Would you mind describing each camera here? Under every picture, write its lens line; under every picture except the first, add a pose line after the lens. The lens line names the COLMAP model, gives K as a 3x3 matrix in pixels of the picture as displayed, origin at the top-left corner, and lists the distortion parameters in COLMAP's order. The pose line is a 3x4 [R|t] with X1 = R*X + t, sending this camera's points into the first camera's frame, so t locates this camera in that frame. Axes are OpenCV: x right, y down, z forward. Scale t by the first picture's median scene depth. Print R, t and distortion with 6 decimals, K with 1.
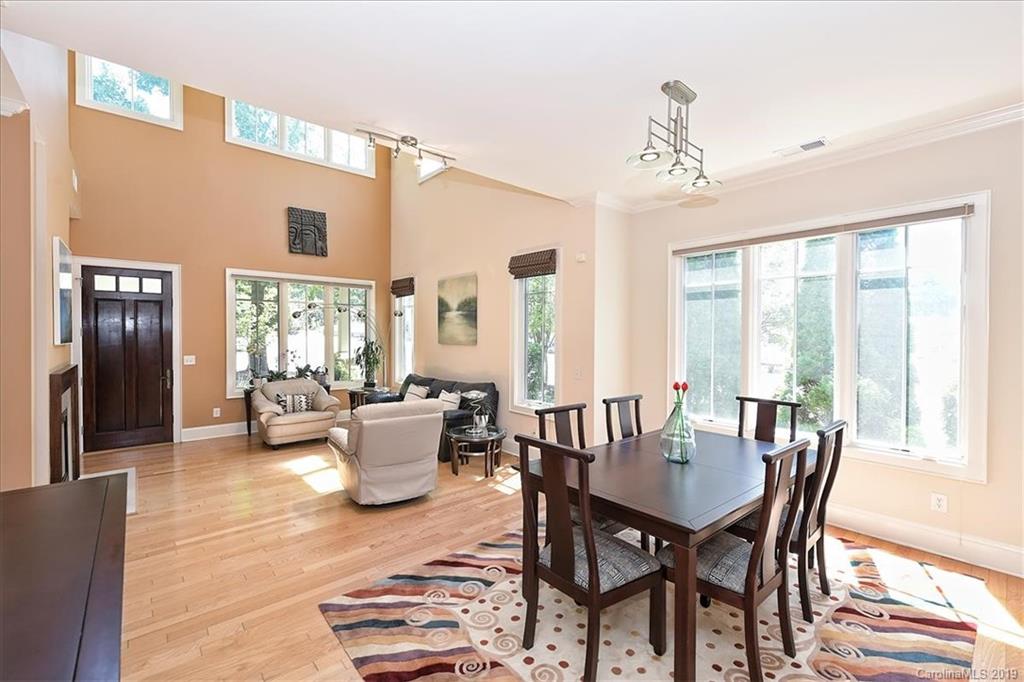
lens RADIAL K [[432.5, 0, 512.0], [0, 432.5, 341.0], [0, 0, 1]] dist [-0.000178, -0.000095]
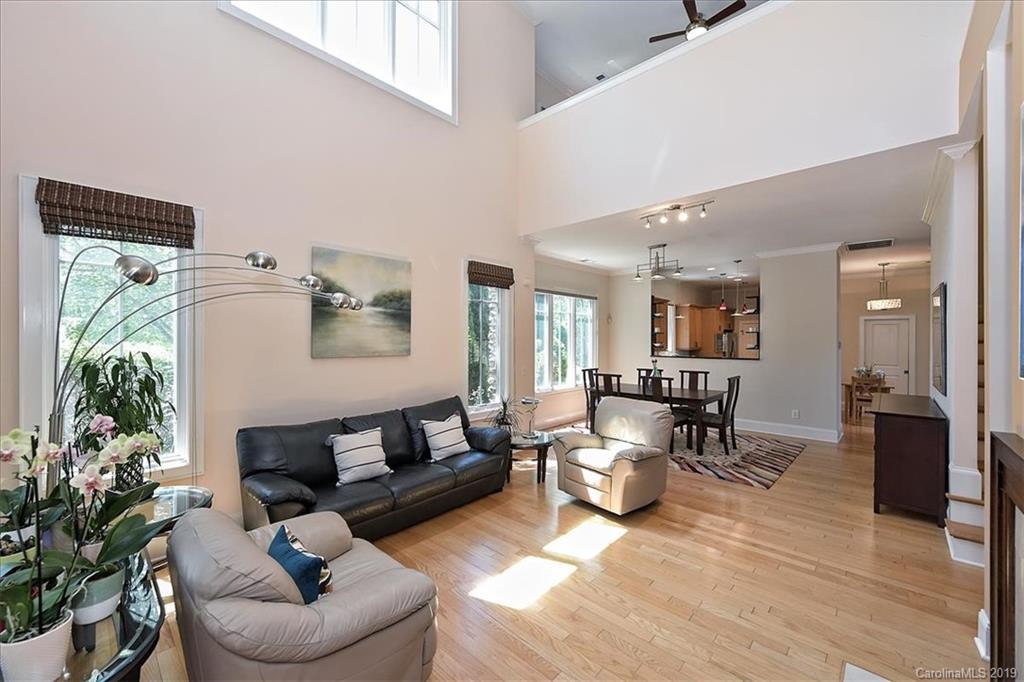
lens RADIAL K [[405.3, 0, 511.1], [0, 405.3, 339.3], [0, 0, 1]] dist [0.000145, -0.000491]
pose [[-0.094941, -0.004866, 0.995471, -0.792976], [0.015291, 0.999863, 0.006346, -0.019897], [-0.995365, 0.015824, -0.094854, 0.865615]]
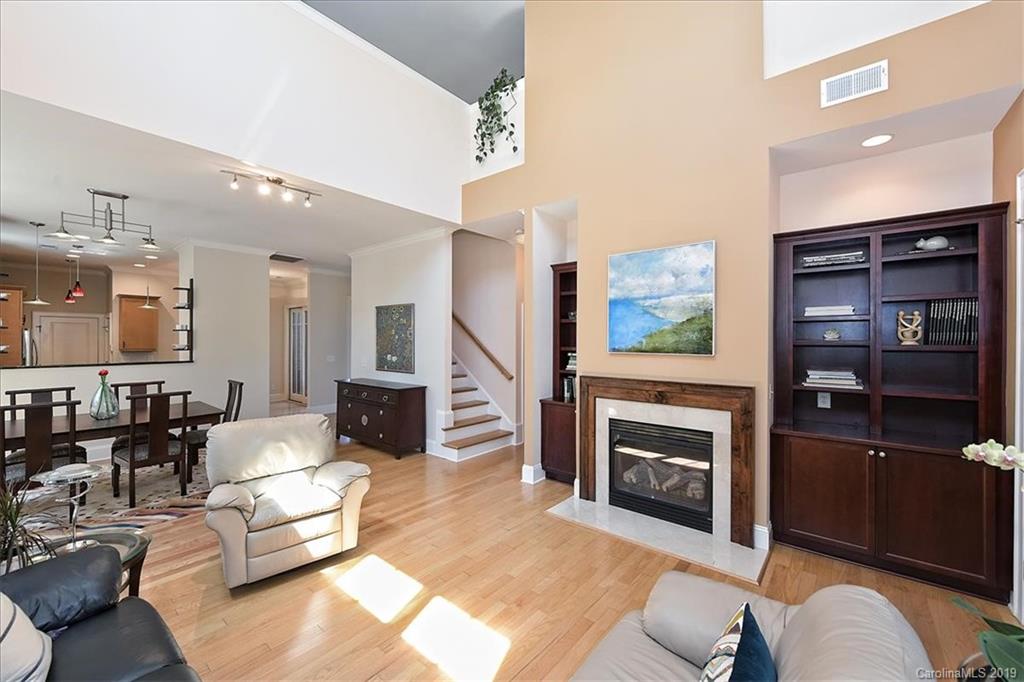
lens RADIAL K [[405.3, 0, 511.1], [0, 405.3, 339.3], [0, 0, 1]] dist [0.000145, -0.000491]
pose [[-0.987599, -0.006096, -0.156877, -0.368730], [-0.008483, 0.999858, 0.014550, -0.021061], [0.156766, 0.015700, -0.987511, 1.147069]]
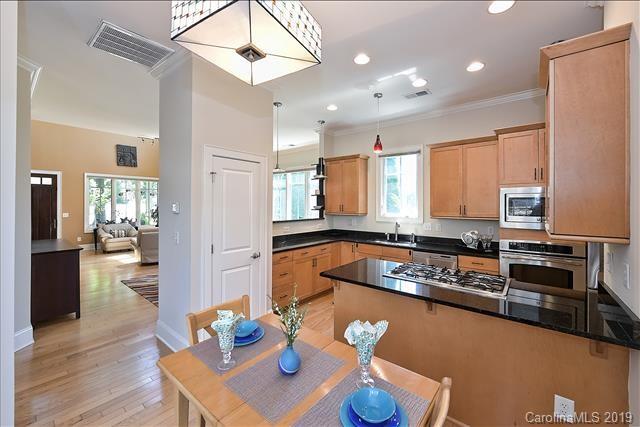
lens RADIAL K [[265.8, 0, 323.1], [0, 265.8, 203.8], [0, 0, 1]] dist [-0.001505, -0.000154]
pose [[0.986077, -0.001931, 0.166275, 0.310779], [0.004350, 0.999890, -0.014189, 0.011913], [-0.166230, 0.014715, 0.985977, -0.531726]]
